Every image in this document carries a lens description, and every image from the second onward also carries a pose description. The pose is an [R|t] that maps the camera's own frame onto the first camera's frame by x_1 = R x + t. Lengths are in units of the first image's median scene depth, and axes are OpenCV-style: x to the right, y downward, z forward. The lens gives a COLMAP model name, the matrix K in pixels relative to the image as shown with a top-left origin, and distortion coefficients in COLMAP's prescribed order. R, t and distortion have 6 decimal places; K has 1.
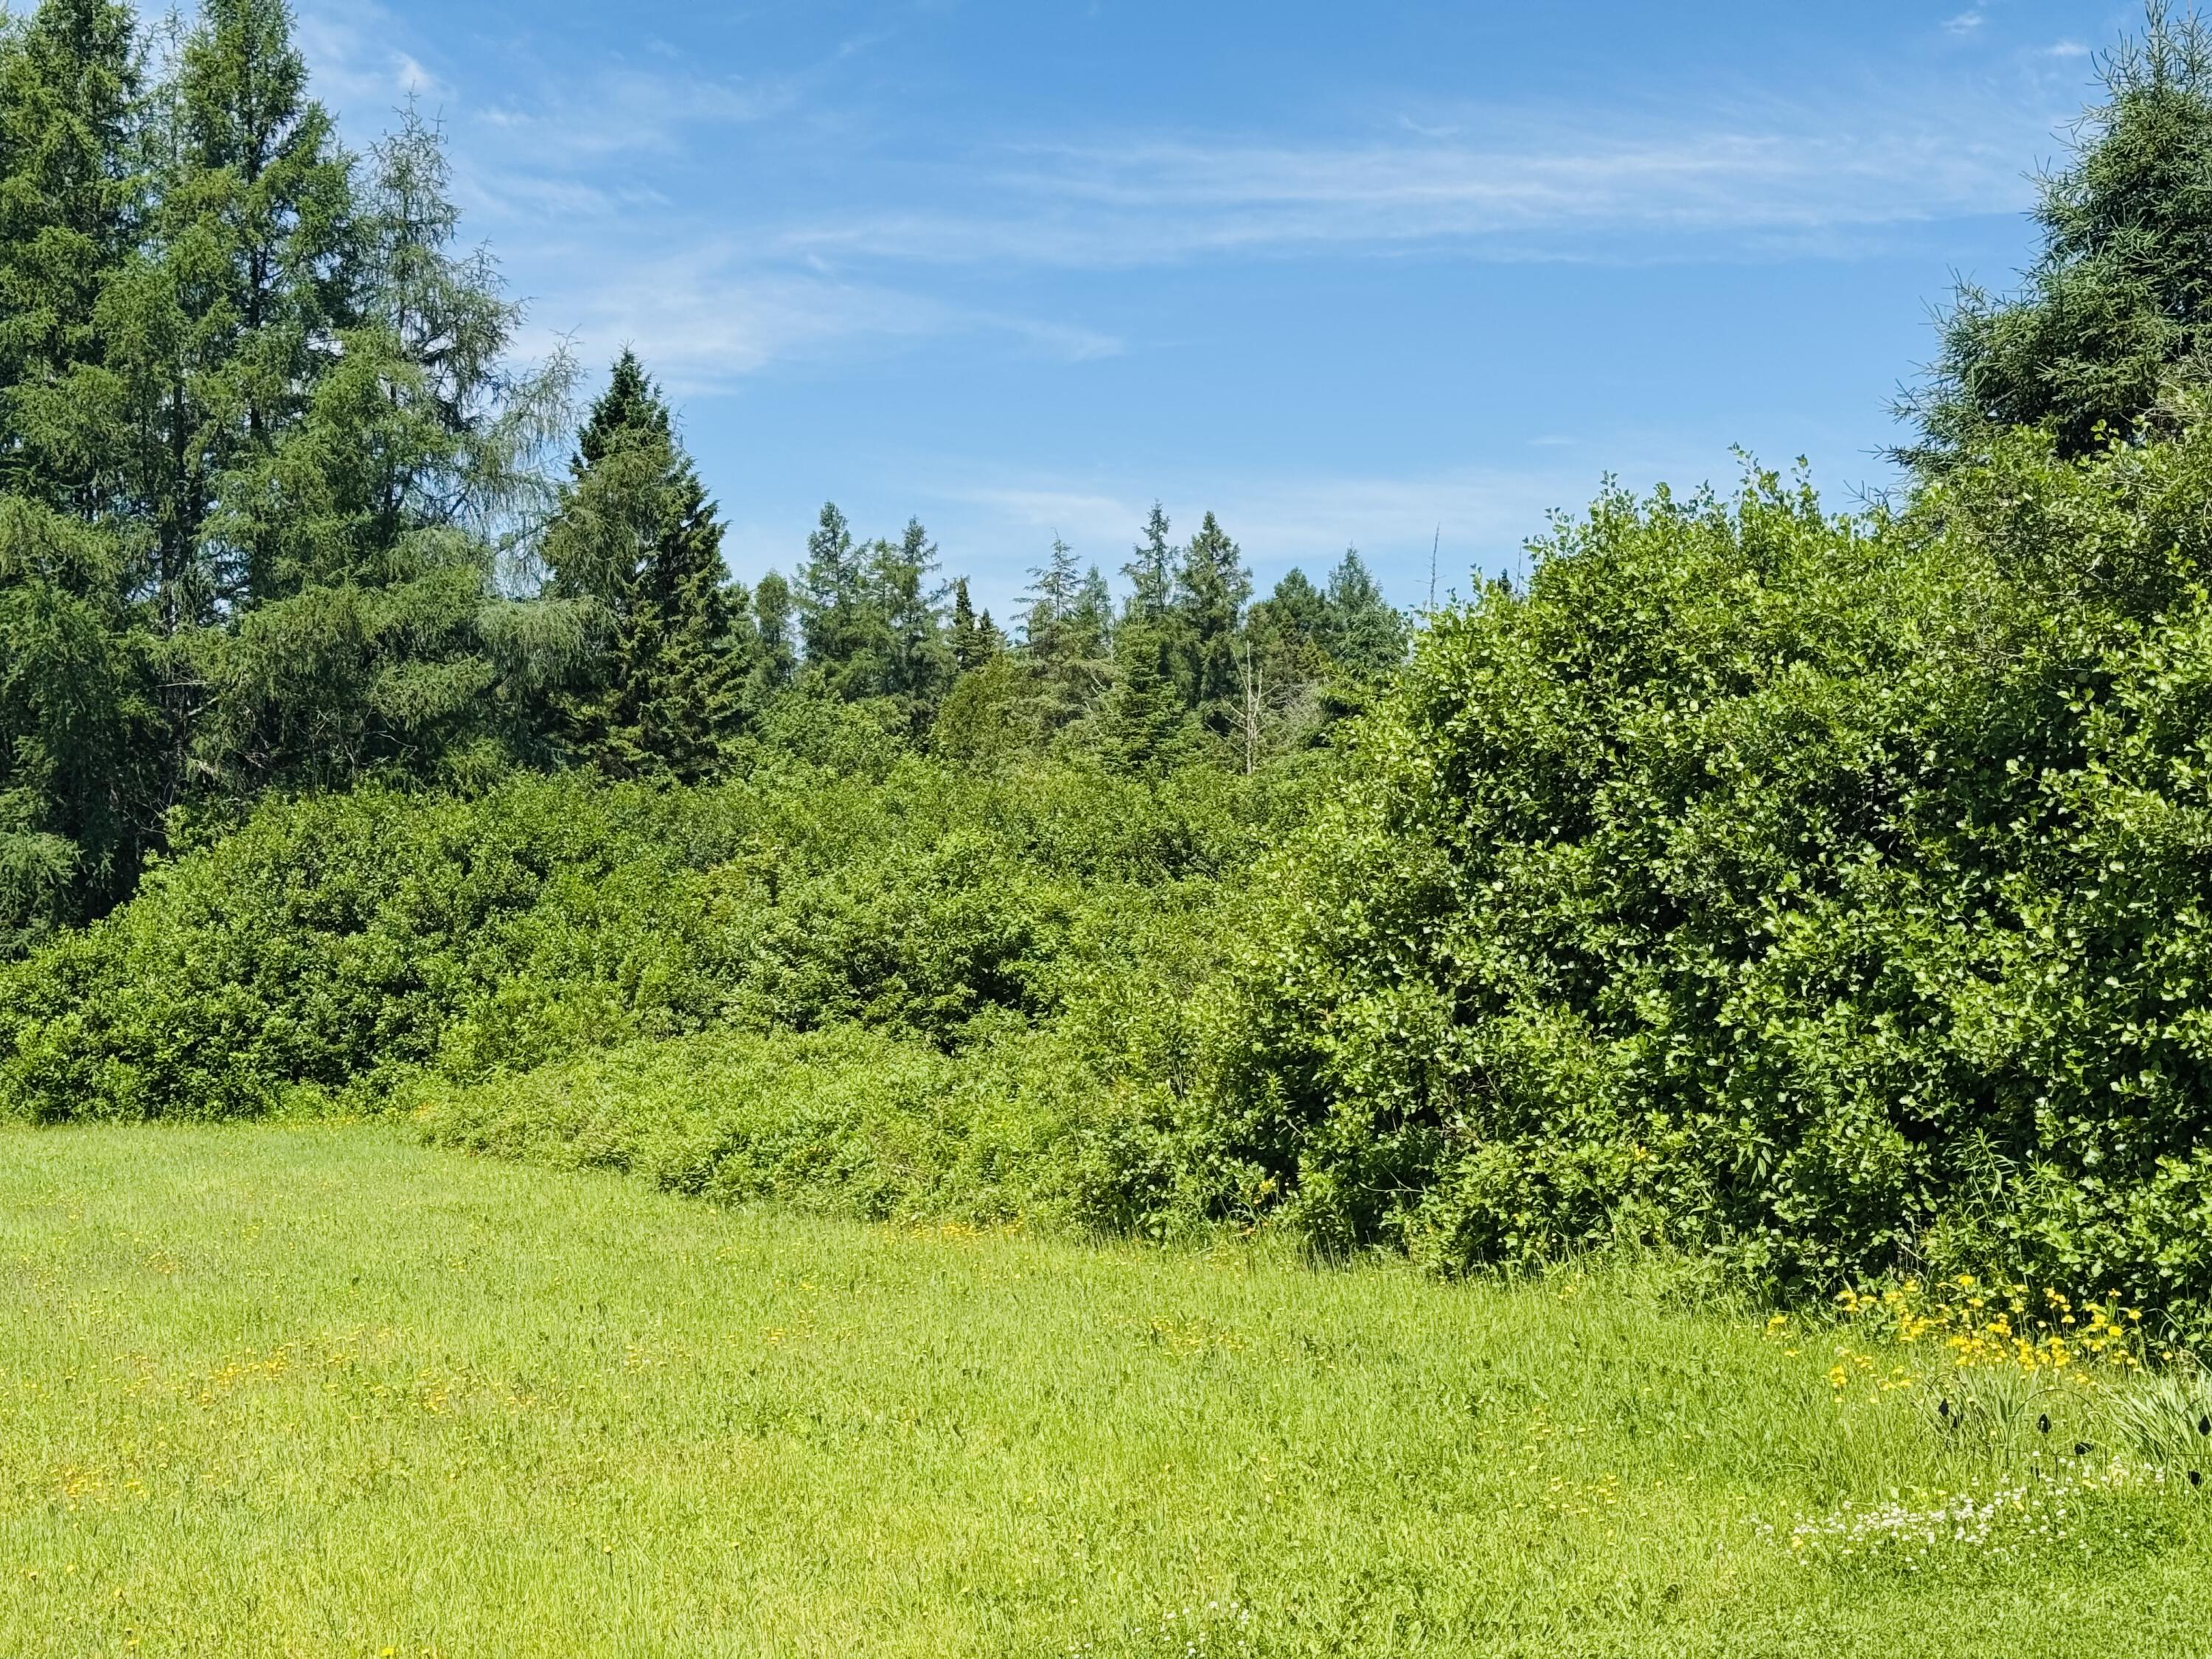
lens RADIAL K [[2858.1, 0, 1106.0], [0, 2858.1, 829.5], [0, 0, 1]] dist [0.051511, -0.128578]
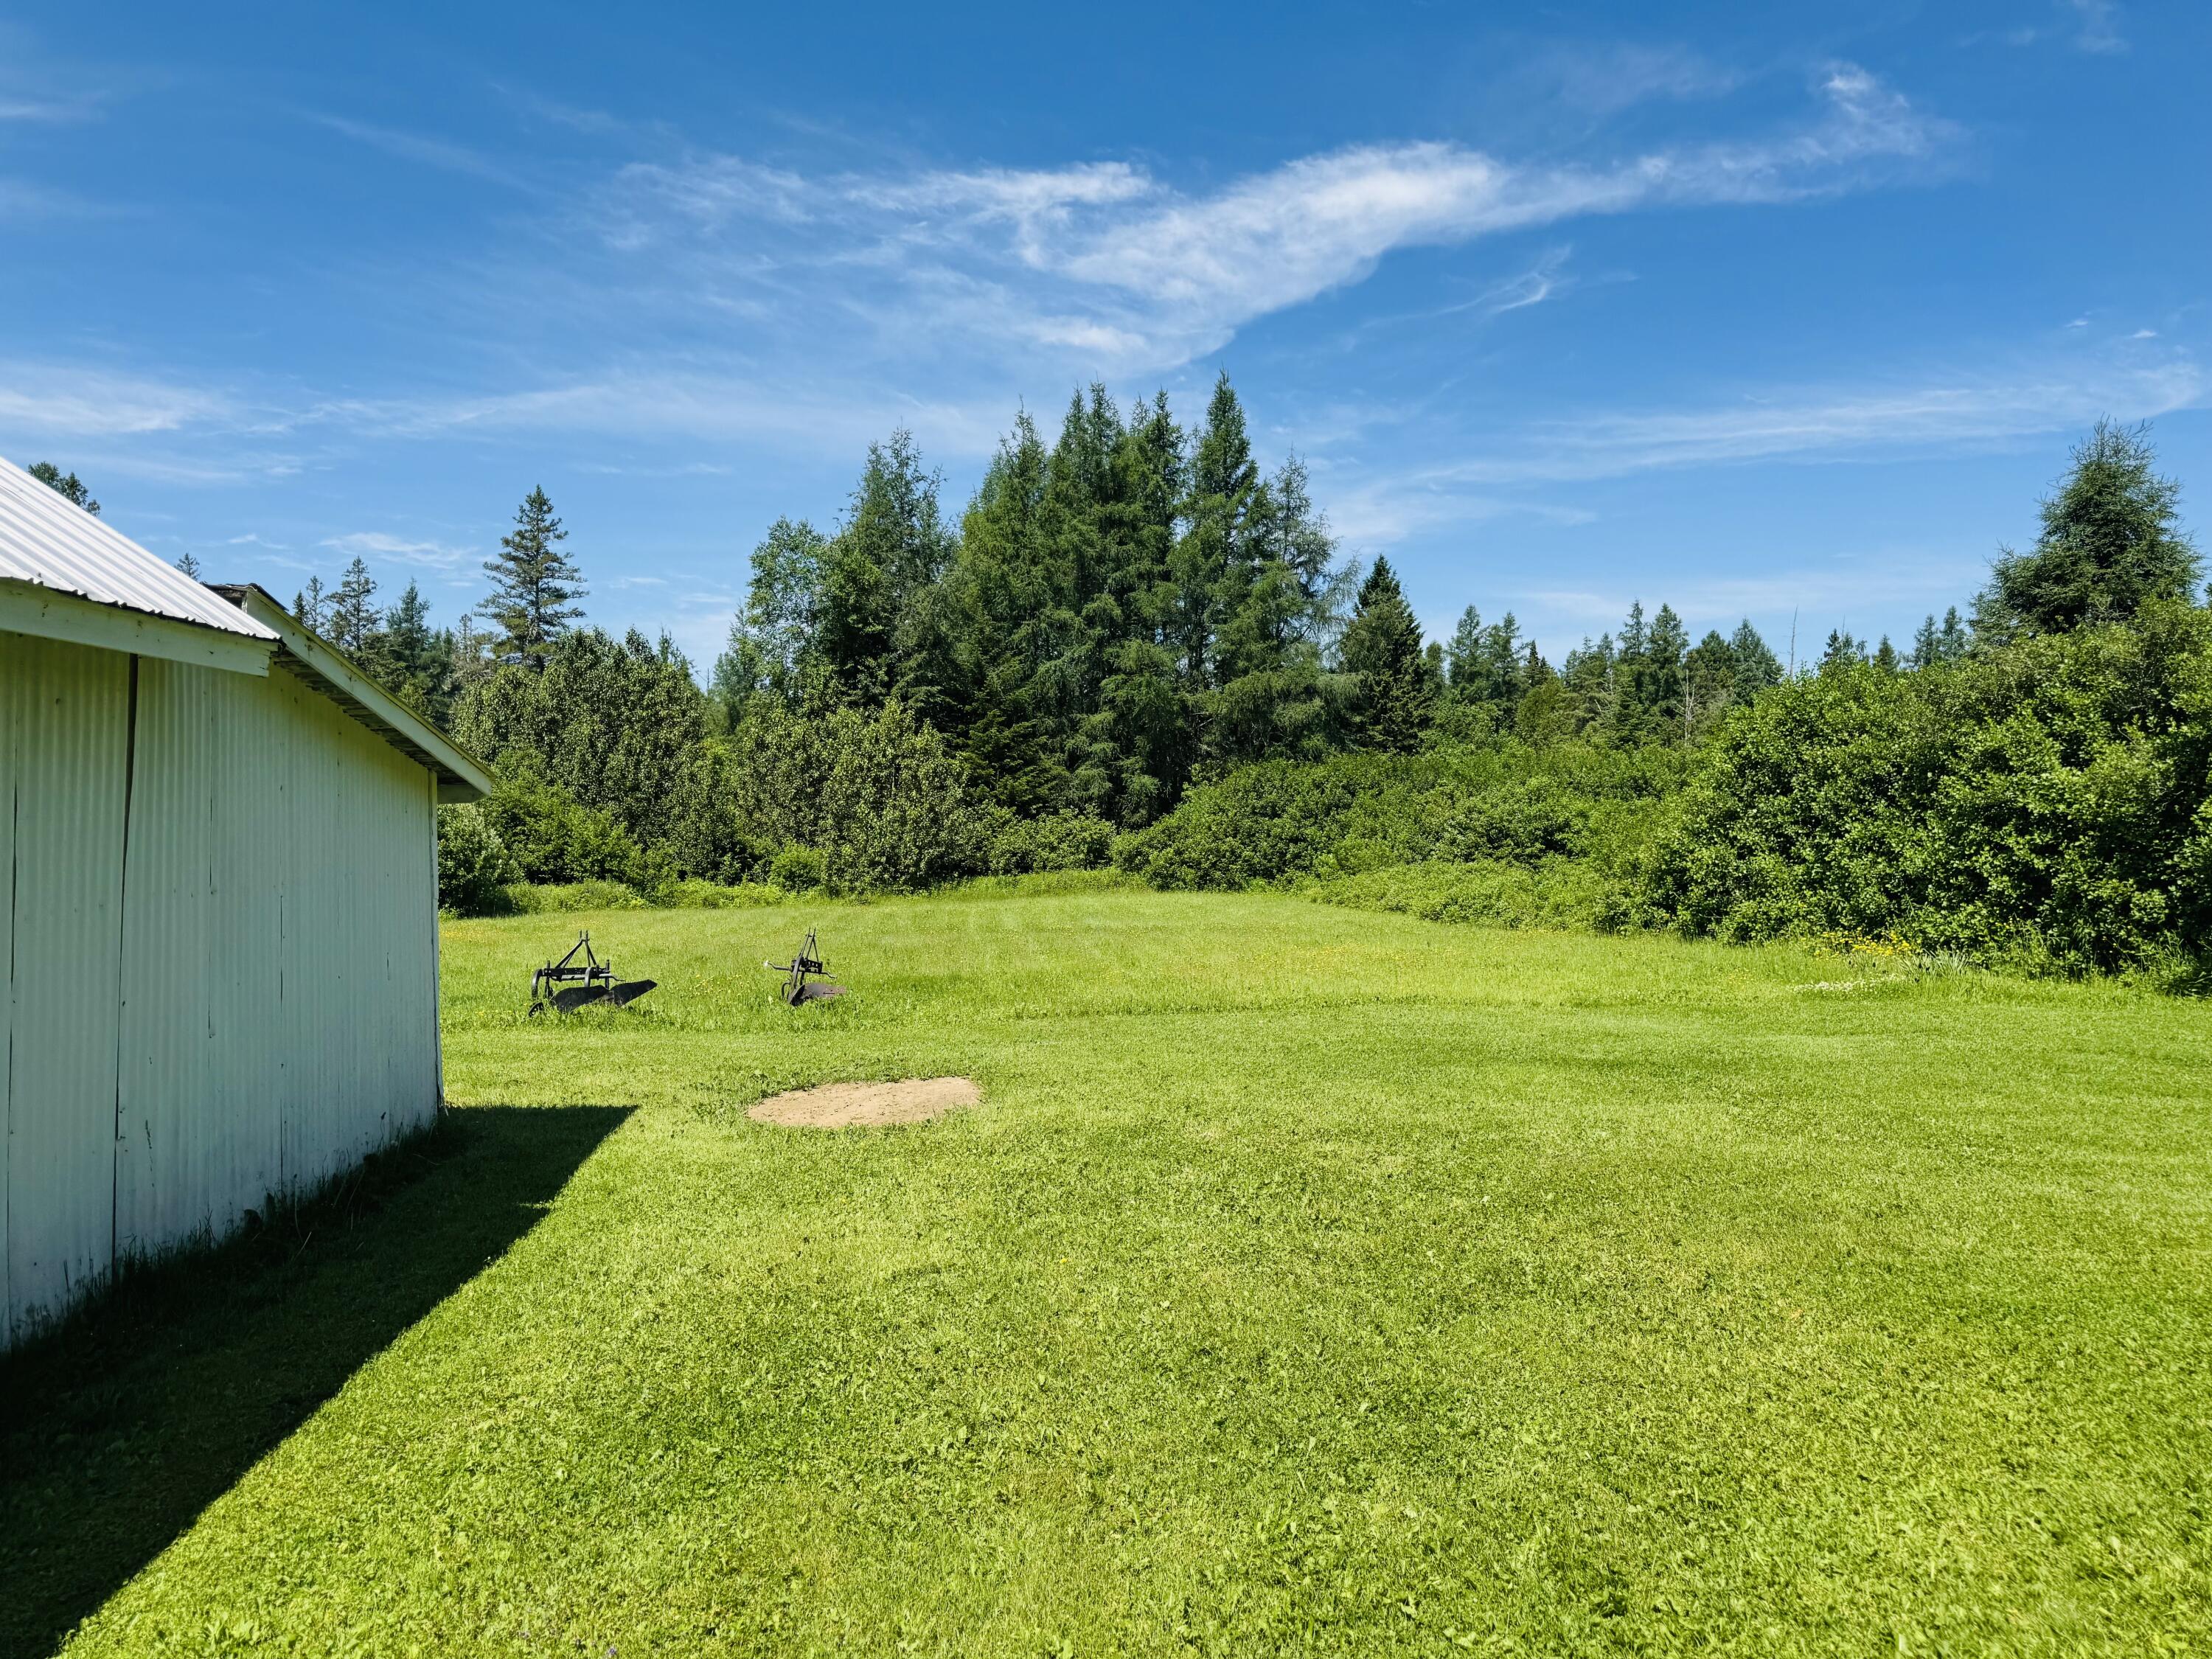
lens RADIAL K [[1563.5, 0, 1009.3], [0, 1563.5, 861.1], [0, 0, 1]] dist [0.006080, -0.052937]
pose [[0.934813, 0.022544, -0.354425, -0.001484], [0.001018, 0.997809, 0.066153, -0.014892], [0.355140, -0.062202, 0.932741, -0.314001]]
